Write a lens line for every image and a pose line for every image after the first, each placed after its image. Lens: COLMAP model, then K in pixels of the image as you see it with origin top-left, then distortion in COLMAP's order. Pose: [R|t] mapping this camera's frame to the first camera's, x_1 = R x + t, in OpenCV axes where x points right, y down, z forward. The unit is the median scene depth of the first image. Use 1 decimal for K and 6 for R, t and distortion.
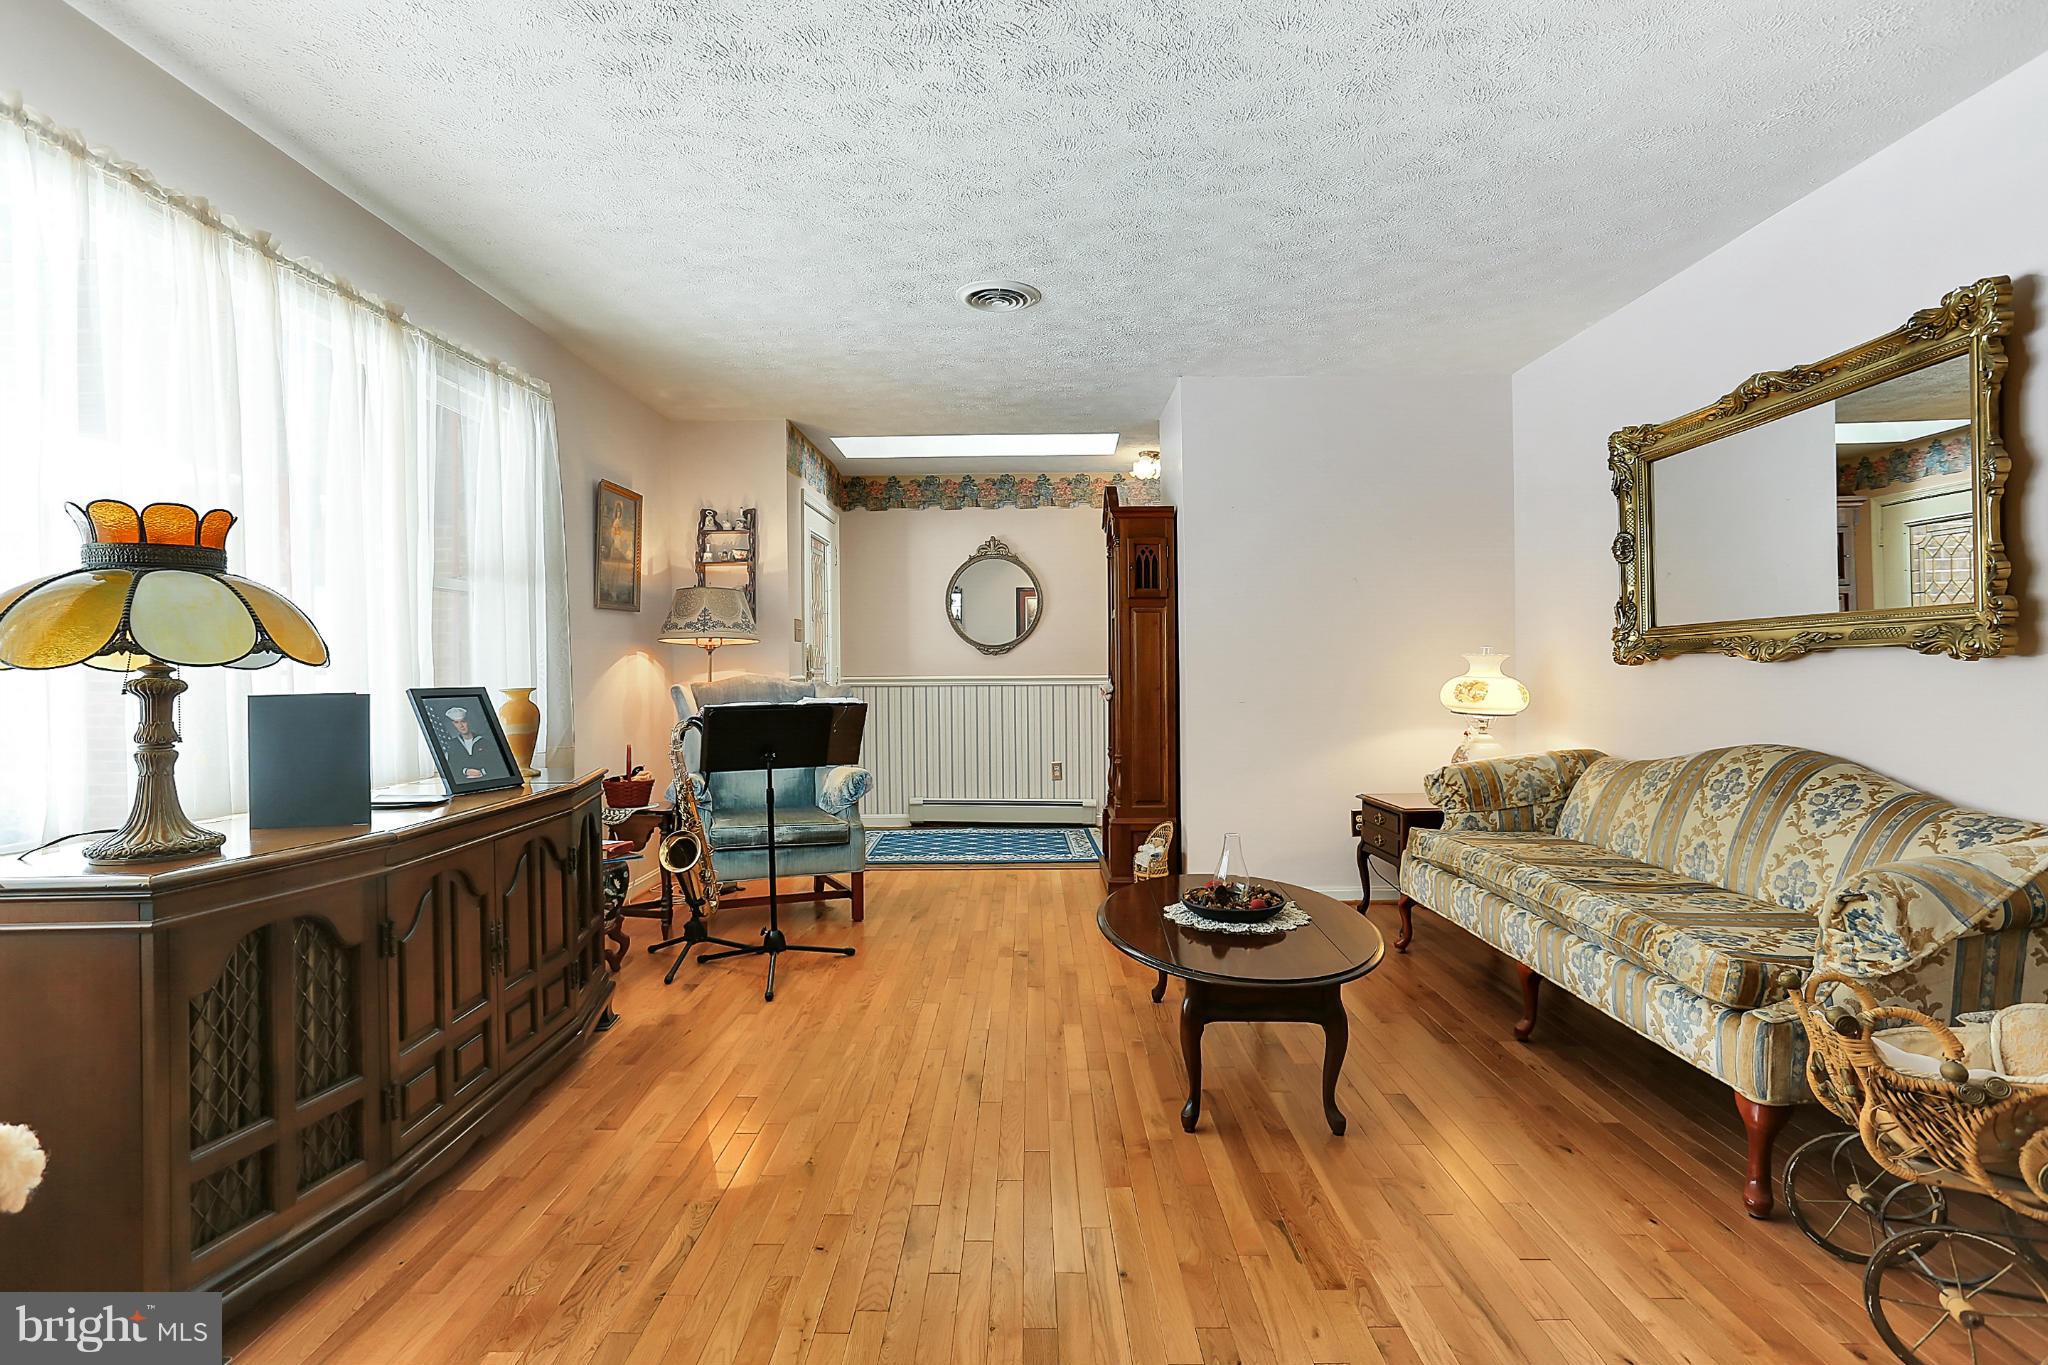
lens RADIAL K [[999.3, 0, 1022.9], [0, 999.3, 672.1], [0, 0, 1]] dist [-0.021310, 0.005944]
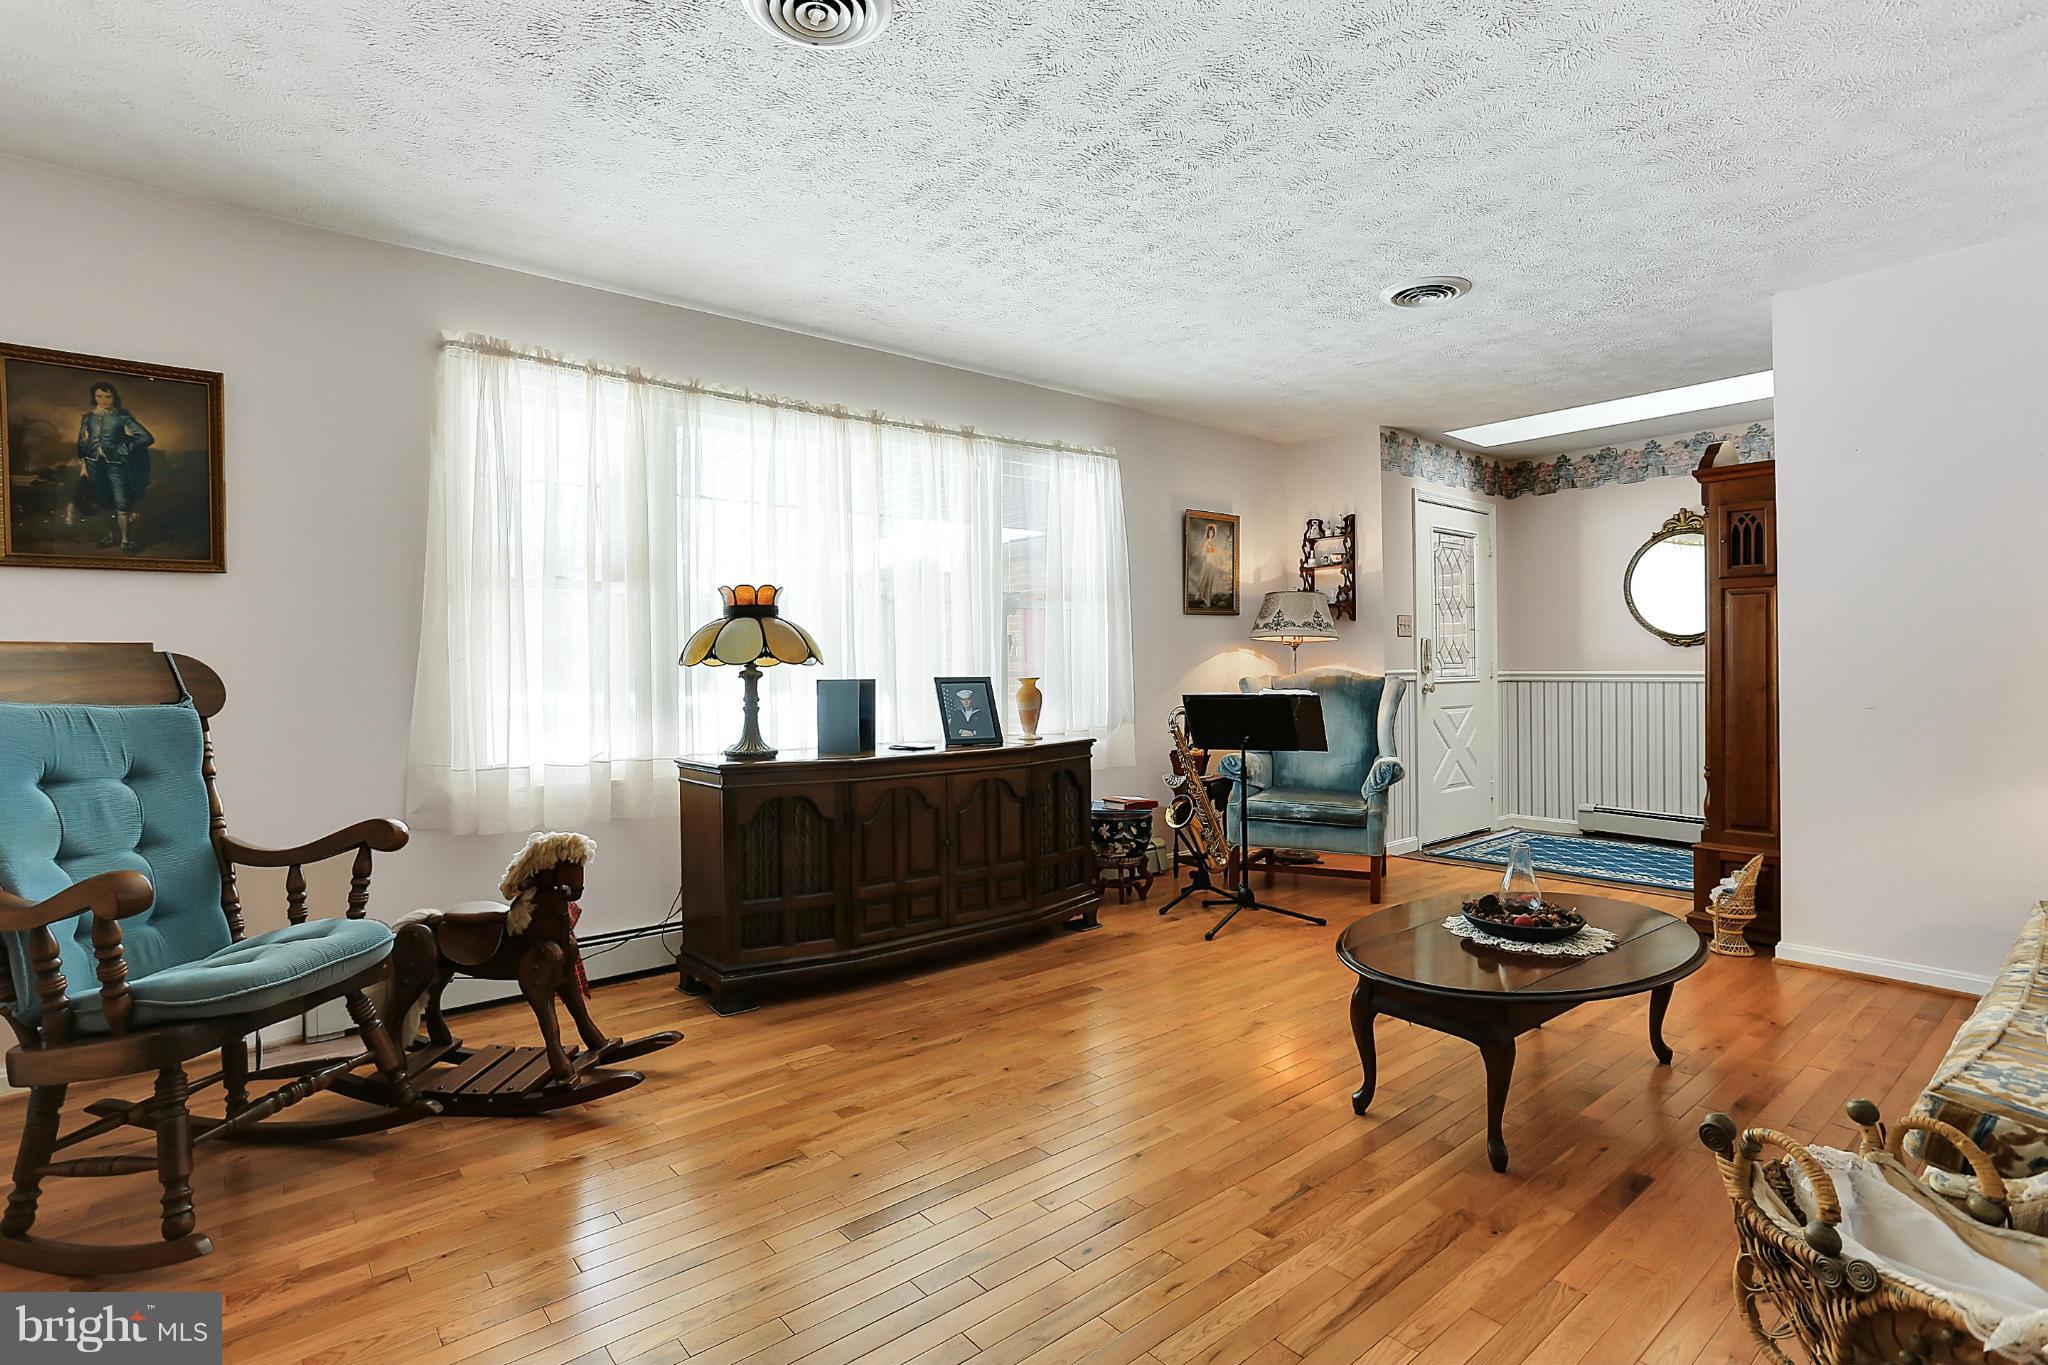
lens RADIAL K [[999.3, 0, 1022.8], [0, 999.3, 676.8], [0, 0, 1]] dist [-0.021310, 0.005944]
pose [[0.654890, 0.011223, -0.755641, 0.466762], [-0.001424, 0.999906, 0.013616, -0.003914], [0.755723, -0.007841, 0.654844, 0.038885]]
